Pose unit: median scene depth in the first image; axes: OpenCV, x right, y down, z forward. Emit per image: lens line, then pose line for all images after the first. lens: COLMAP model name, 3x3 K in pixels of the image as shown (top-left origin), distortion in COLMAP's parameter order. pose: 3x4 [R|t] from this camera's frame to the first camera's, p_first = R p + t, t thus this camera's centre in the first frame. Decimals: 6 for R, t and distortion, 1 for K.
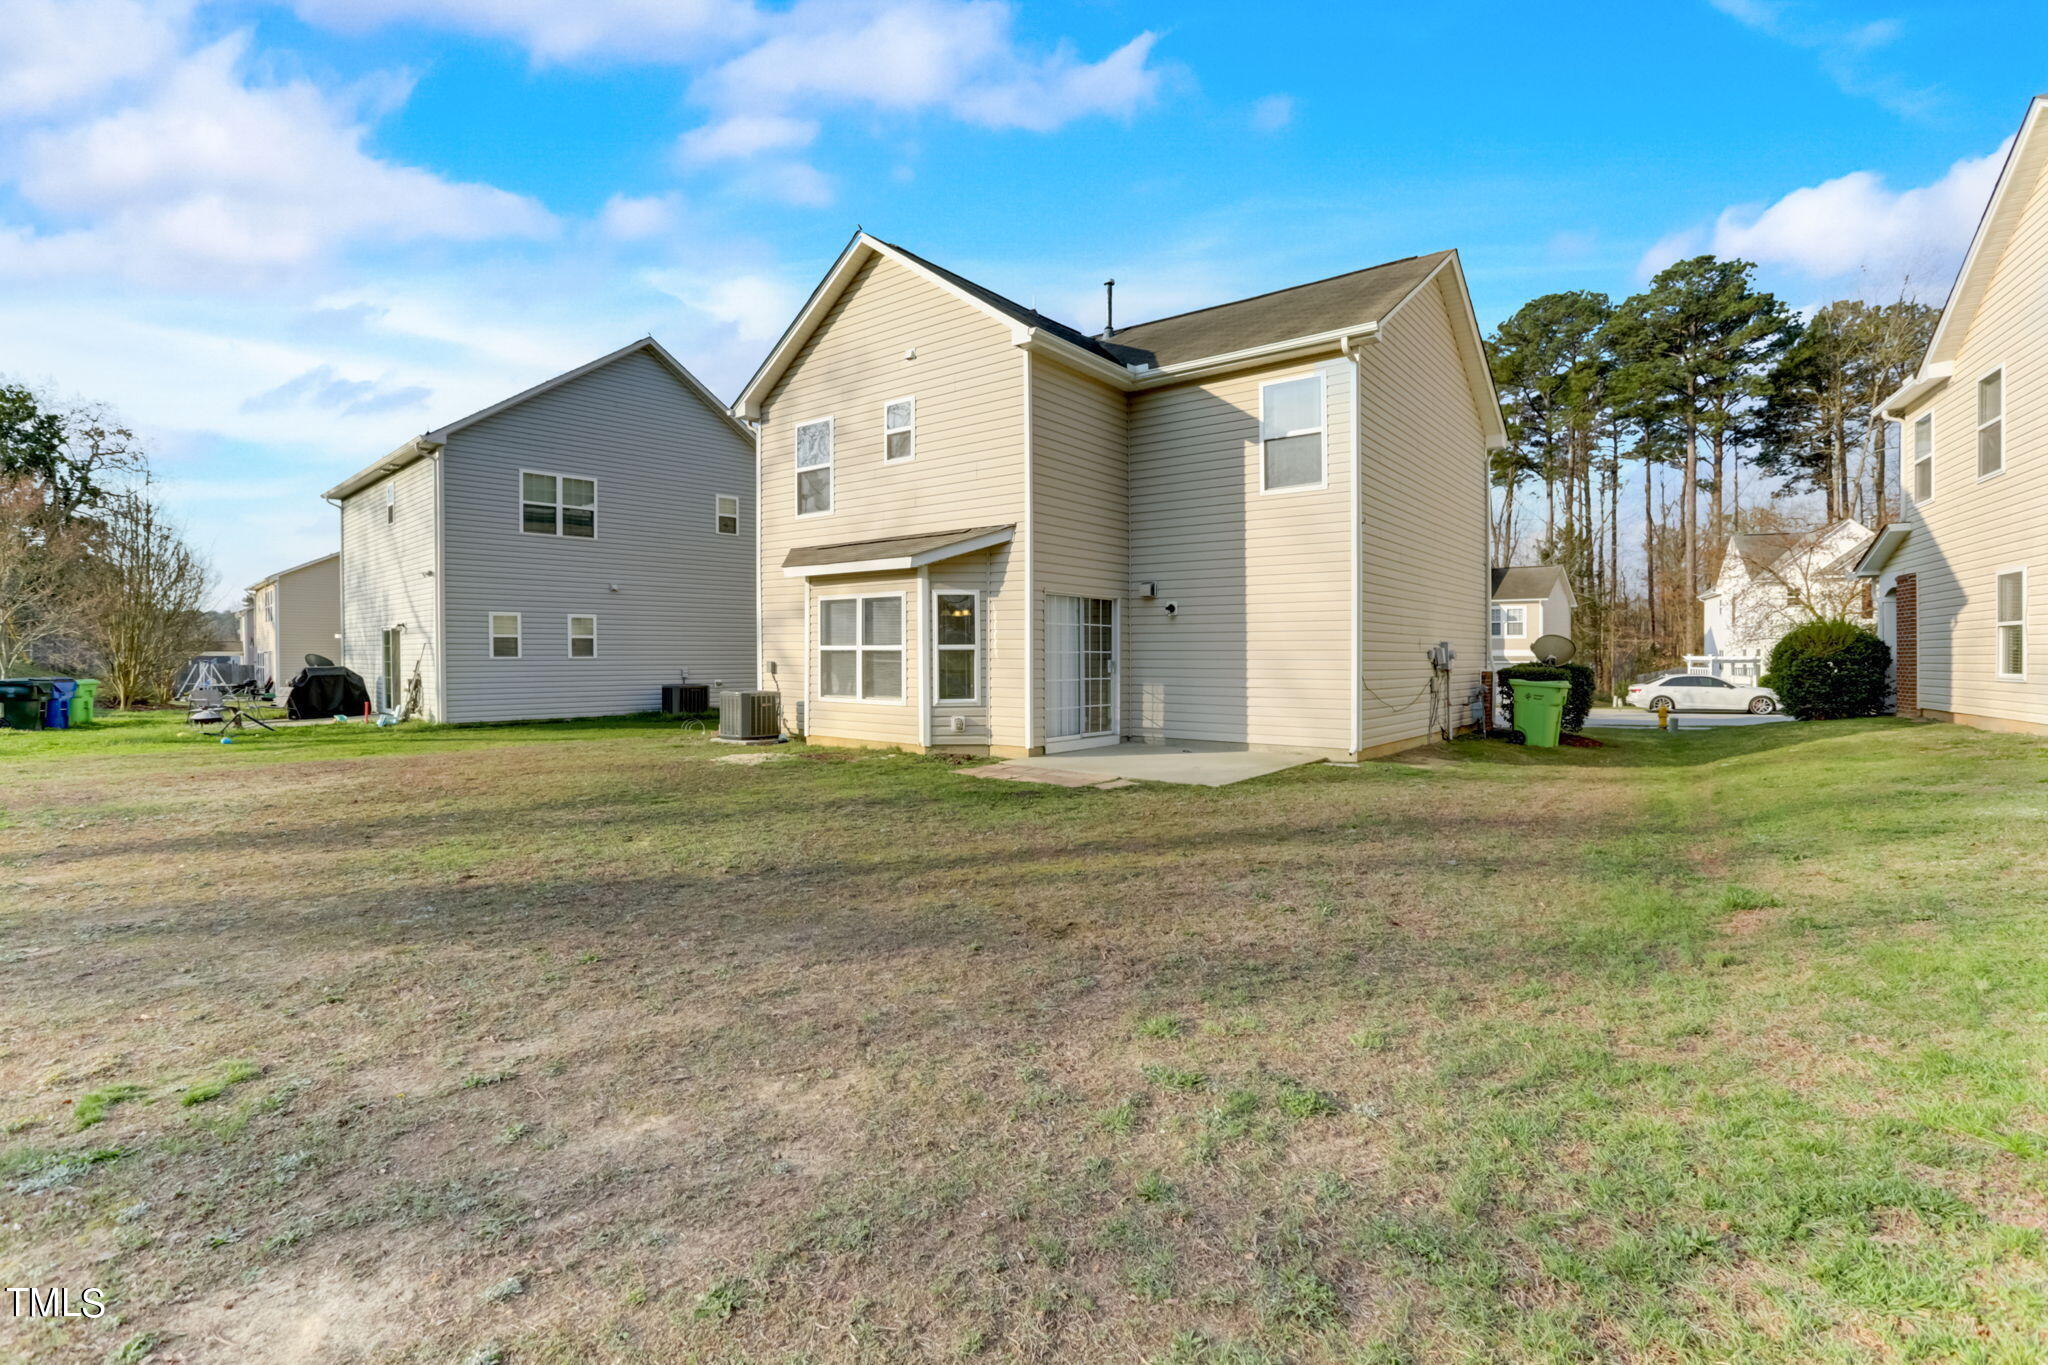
lens RADIAL K [[993.6, 0, 1012.8], [0, 993.6, 661.2], [0, 0, 1]] dist [-0.017910, 0.006585]
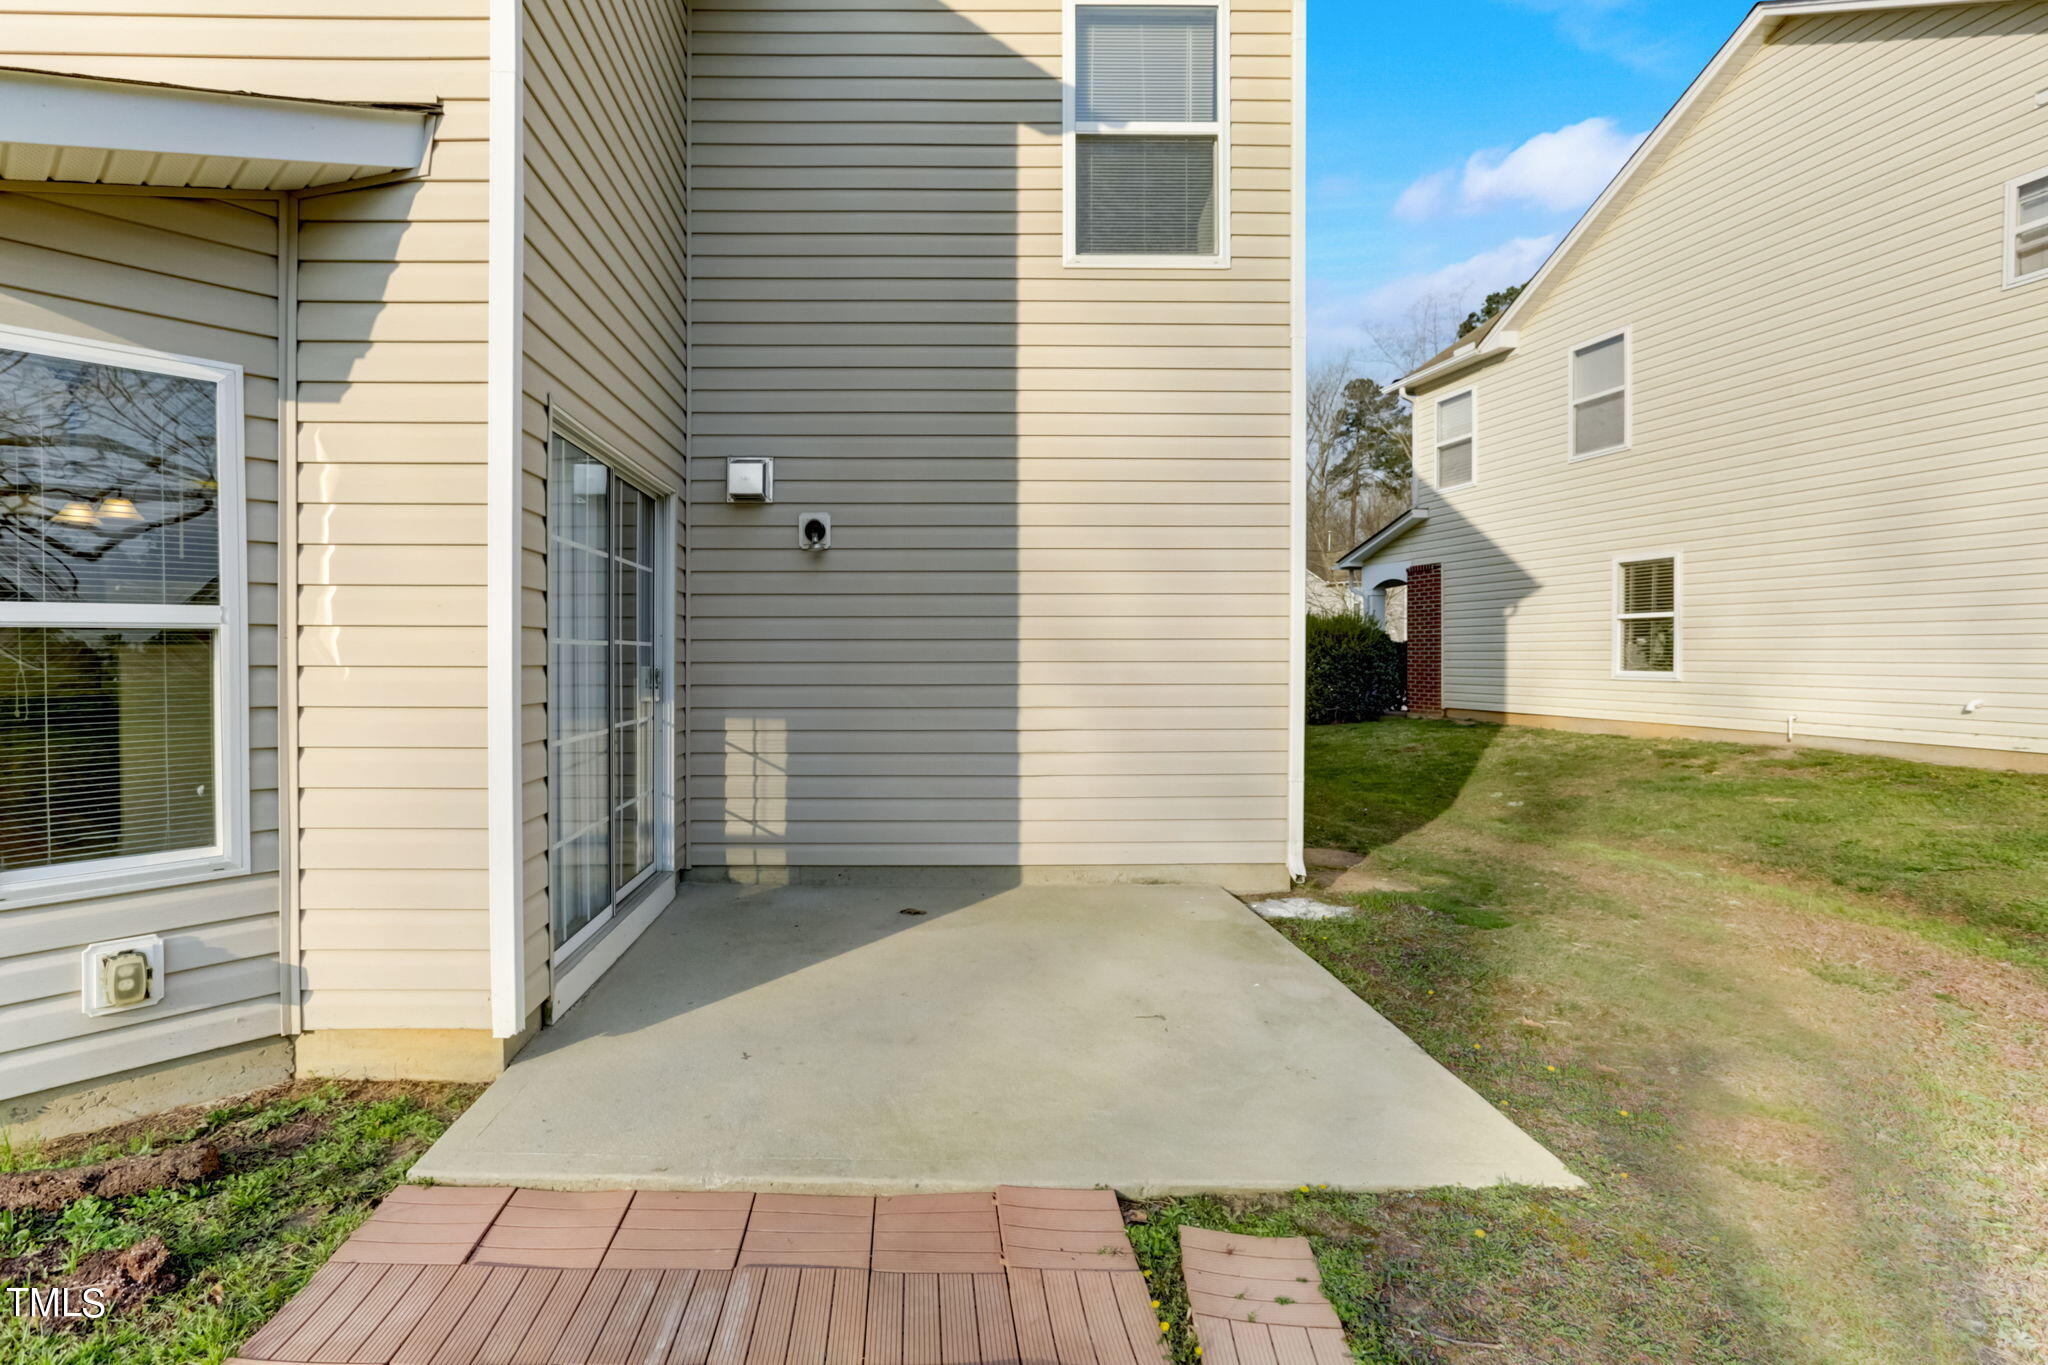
lens RADIAL K [[993.6, 0, 935.4], [0, 993.6, 658.9], [0, 0, 1]] dist [-0.017910, 0.006585]
pose [[0.763741, -0.005888, 0.645496, -0.057651], [0.007414, 0.999972, 0.000349, -0.003420], [-0.645480, 0.004519, 0.763764, 0.715743]]
